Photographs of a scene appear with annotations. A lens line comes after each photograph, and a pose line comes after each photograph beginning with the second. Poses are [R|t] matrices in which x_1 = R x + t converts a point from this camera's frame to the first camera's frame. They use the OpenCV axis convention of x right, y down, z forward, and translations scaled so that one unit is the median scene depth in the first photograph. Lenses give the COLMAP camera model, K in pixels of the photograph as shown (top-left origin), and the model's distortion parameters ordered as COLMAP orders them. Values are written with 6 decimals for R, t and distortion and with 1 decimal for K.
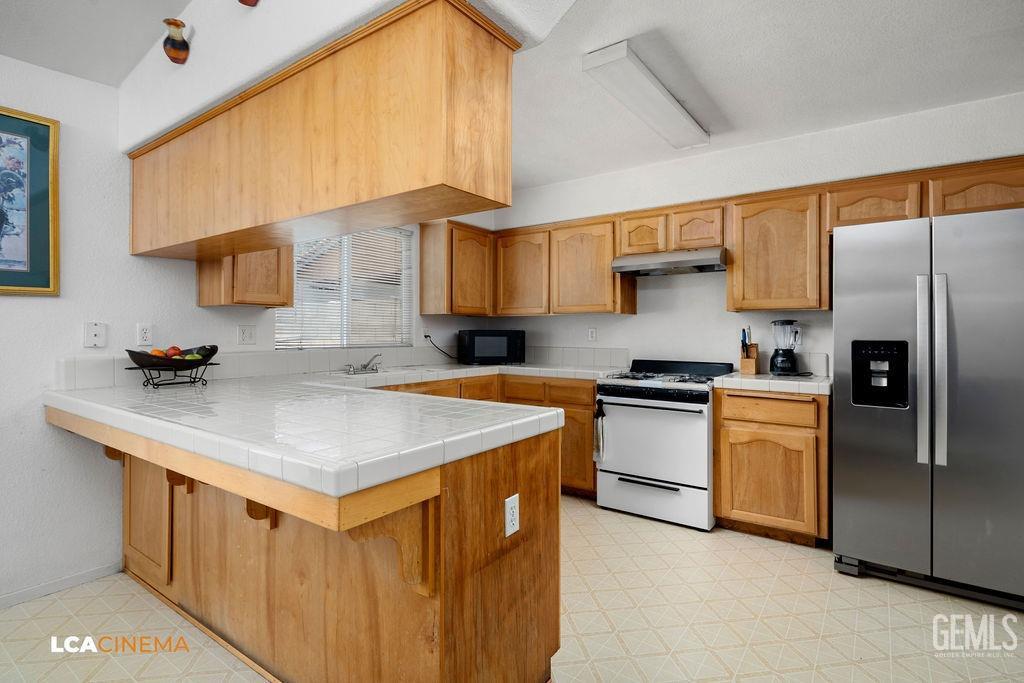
lens RADIAL K [[505.1, 0, 511.5], [0, 505.1, 332.1], [0, 0, 1]] dist [-0.001051, -0.000189]
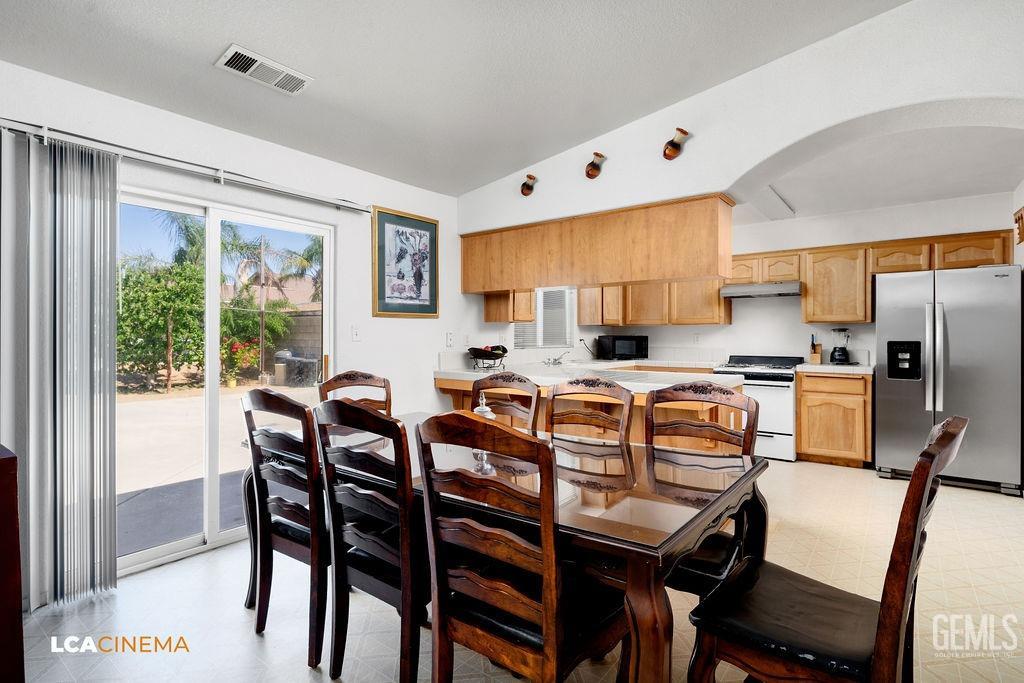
lens RADIAL K [[500.9, 0, 512.0], [0, 500.9, 341.5], [0, 0, 1]] dist [-0.000970, -0.000488]
pose [[0.999548, -0.003425, -0.029875, -0.454971], [0.003733, 0.999940, 0.010257, -0.003899], [0.029838, -0.010364, 0.999501, -0.610141]]
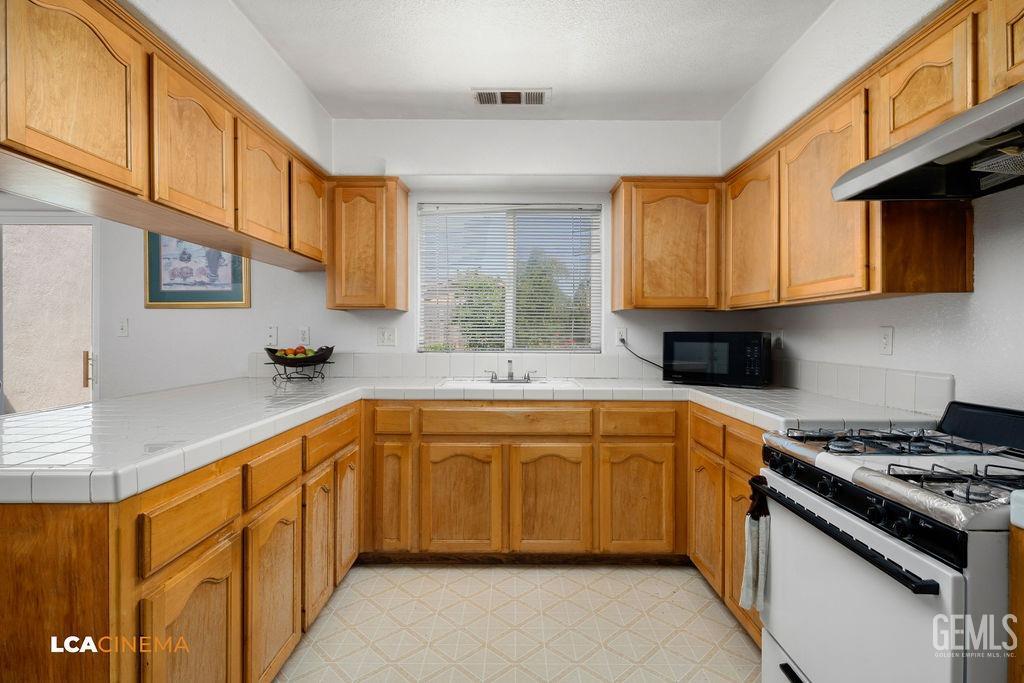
lens RADIAL K [[505.1, 0, 511.5], [0, 505.1, 332.1], [0, 0, 1]] dist [-0.001051, -0.000189]
pose [[0.585269, -0.002188, -0.810836, 0.480902], [-0.001223, 0.999993, -0.003582, -0.000324], [0.810838, 0.003089, 0.585262, 0.608398]]
